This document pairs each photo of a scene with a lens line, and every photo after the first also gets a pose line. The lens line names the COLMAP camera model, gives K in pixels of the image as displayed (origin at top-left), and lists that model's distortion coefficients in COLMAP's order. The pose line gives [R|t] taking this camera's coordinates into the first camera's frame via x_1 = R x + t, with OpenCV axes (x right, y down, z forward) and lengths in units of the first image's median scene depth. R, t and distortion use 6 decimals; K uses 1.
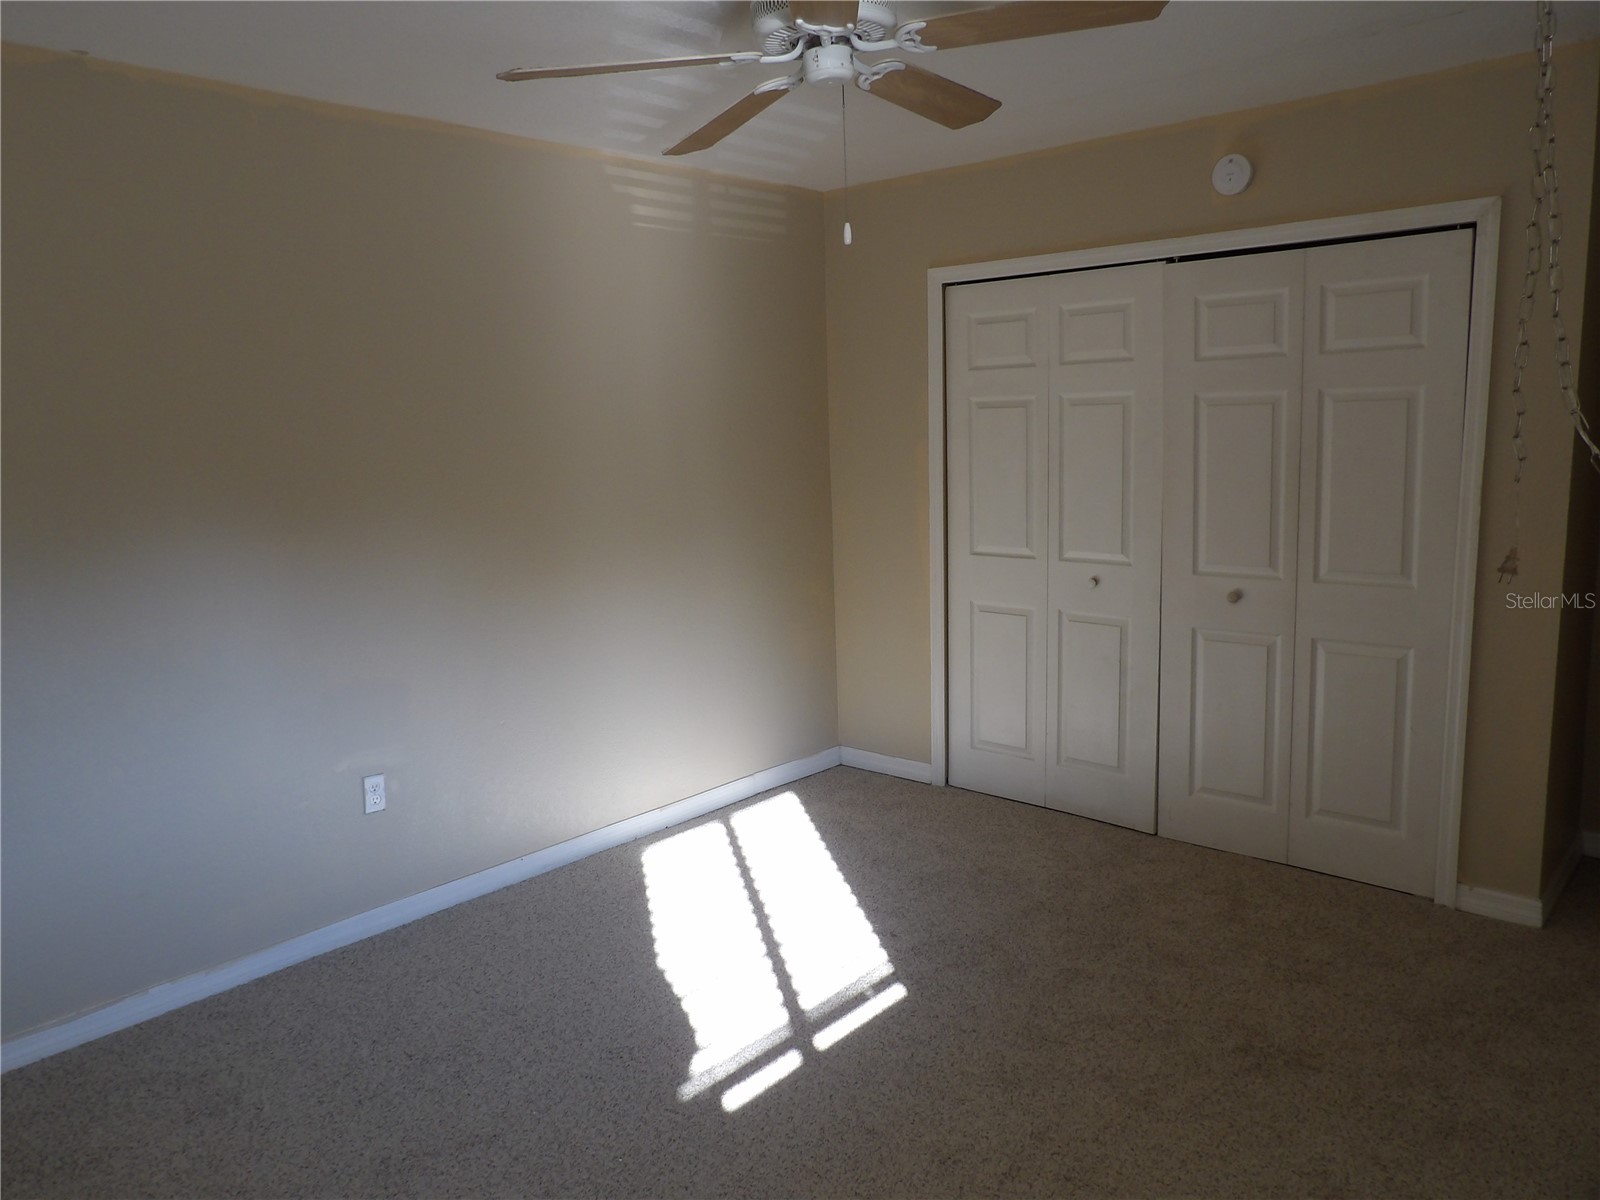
lens RADIAL K [[1144.6, 0, 800.0], [0, 1144.6, 600.0], [0, 0, 1]] dist [-0.007614, -0.001631]
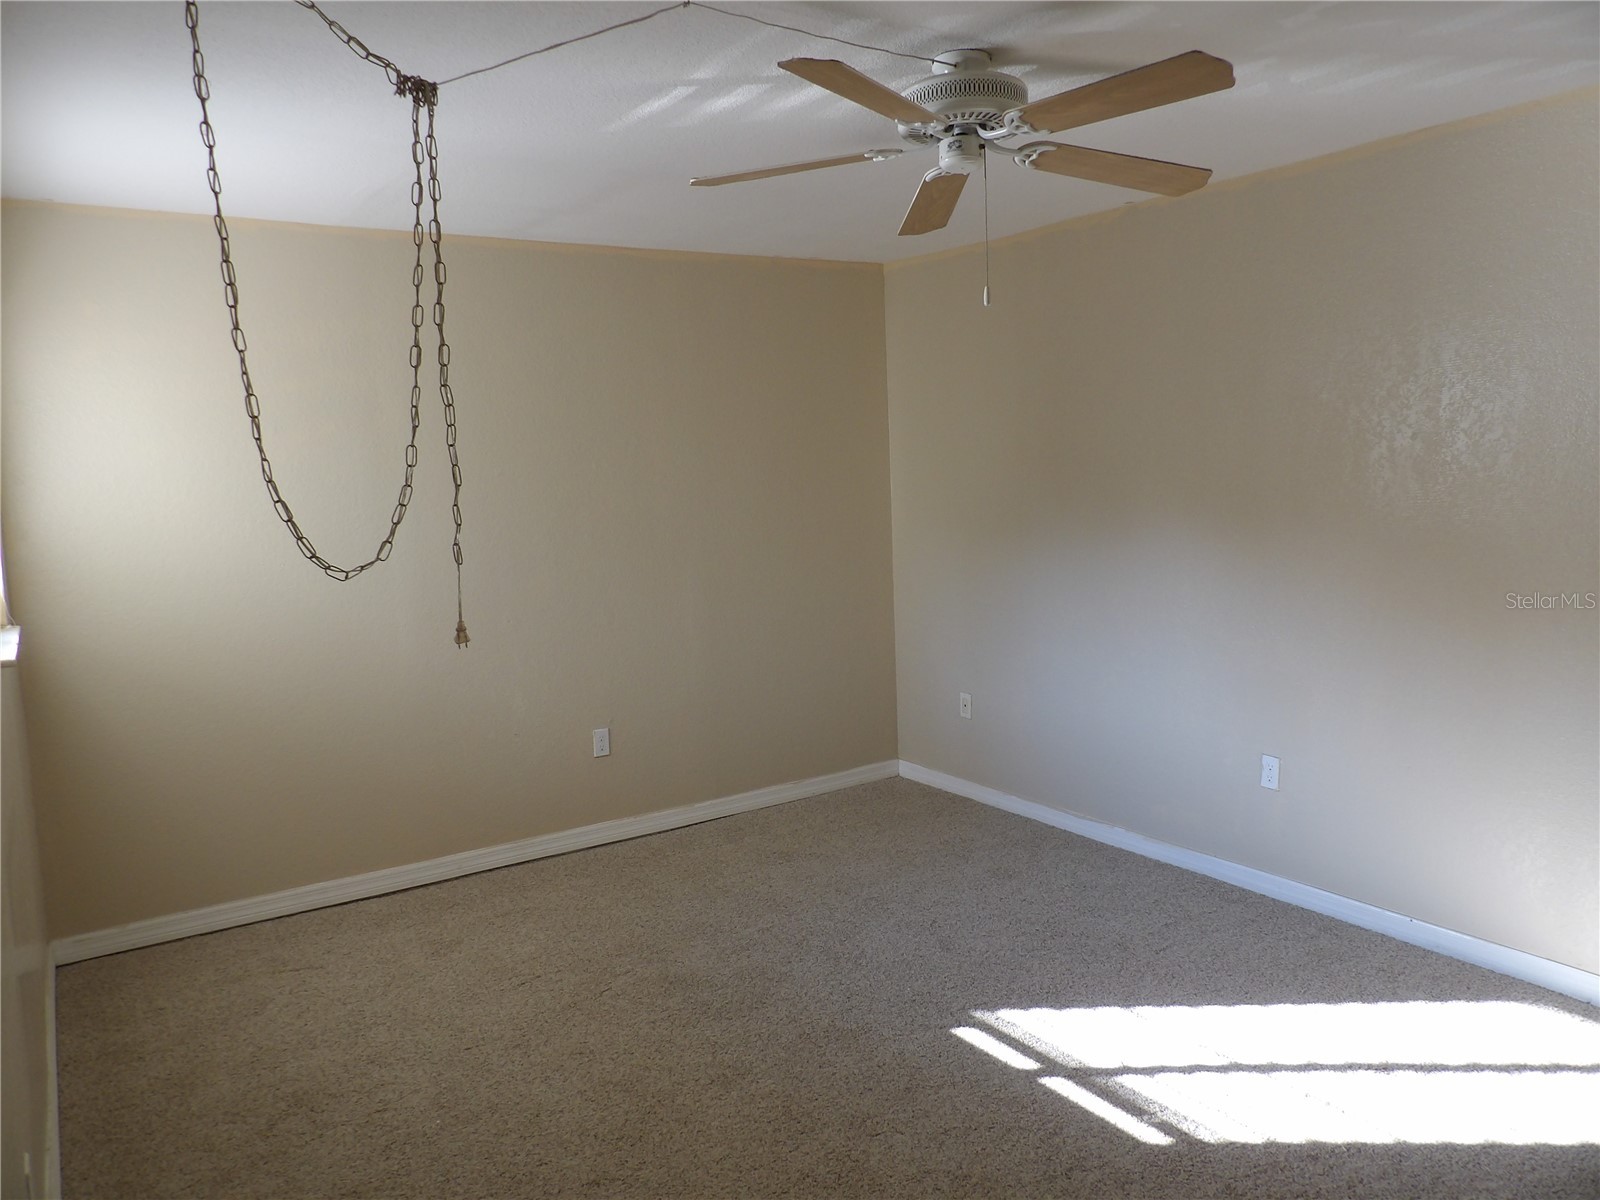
lens RADIAL K [[1144.6, 0, 800.0], [0, 1144.6, 600.0], [0, 0, 1]] dist [-0.007614, -0.001631]
pose [[-0.274892, 0.142758, -0.950818, 0.947503], [-0.092193, 0.980445, 0.173860, -0.178623], [0.957045, 0.135451, -0.256355, 0.956949]]
